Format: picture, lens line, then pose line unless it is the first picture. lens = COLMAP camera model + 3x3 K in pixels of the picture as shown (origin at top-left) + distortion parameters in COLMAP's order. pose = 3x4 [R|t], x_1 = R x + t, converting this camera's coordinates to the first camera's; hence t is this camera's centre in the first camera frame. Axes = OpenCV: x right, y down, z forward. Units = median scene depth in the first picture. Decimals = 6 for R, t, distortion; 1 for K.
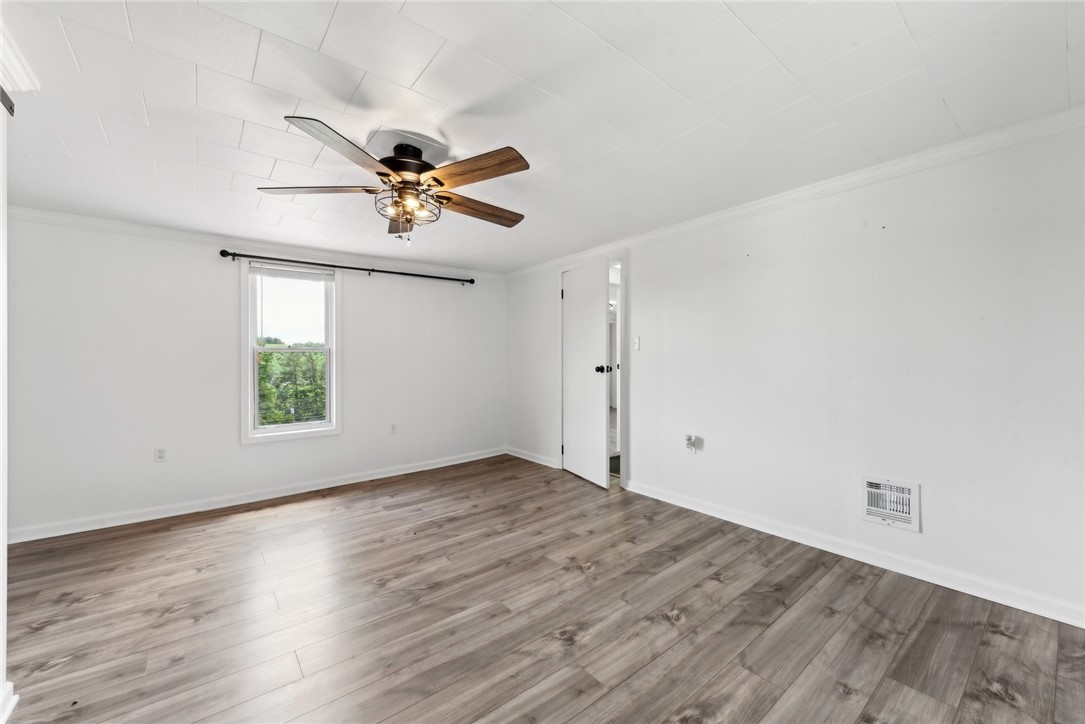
lens RADIAL K [[432.0, 0, 548.9], [0, 432.0, 362.0], [0, 0, 1]] dist [-0.000221, -0.000204]
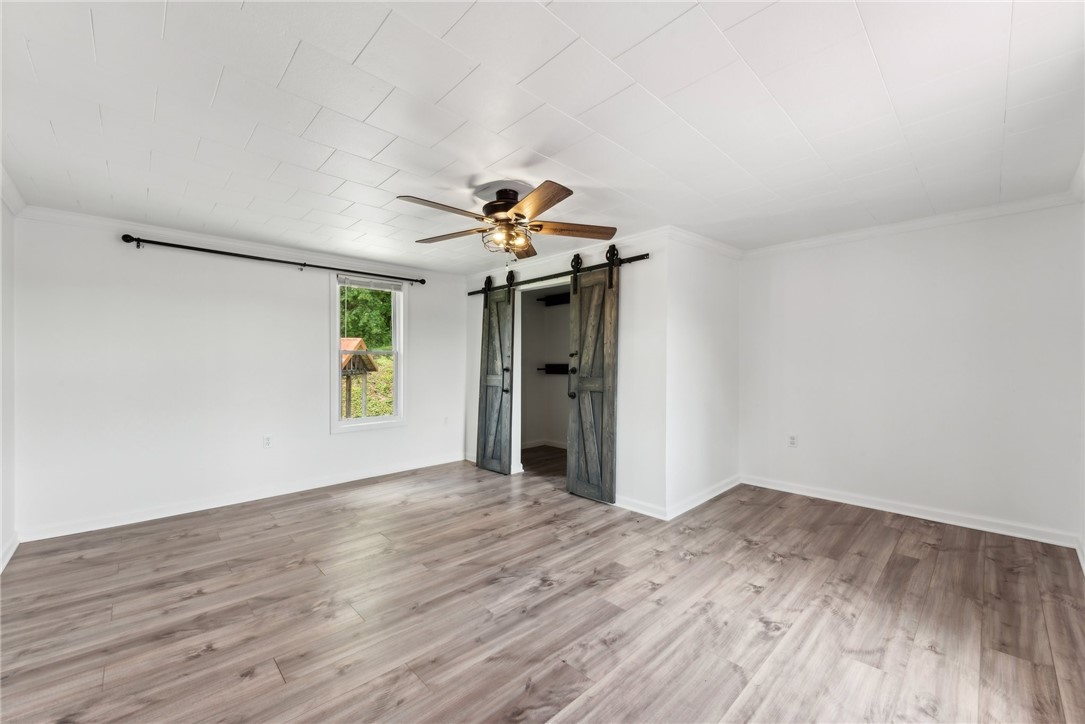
lens RADIAL K [[432.0, 0, 548.9], [0, 432.0, 362.0], [0, 0, 1]] dist [-0.000221, -0.000204]
pose [[-0.996470, 0.010394, -0.083299, -0.303793], [0.010871, 0.999927, -0.005277, -0.000229], [0.083238, -0.006164, -0.996511, 1.953597]]
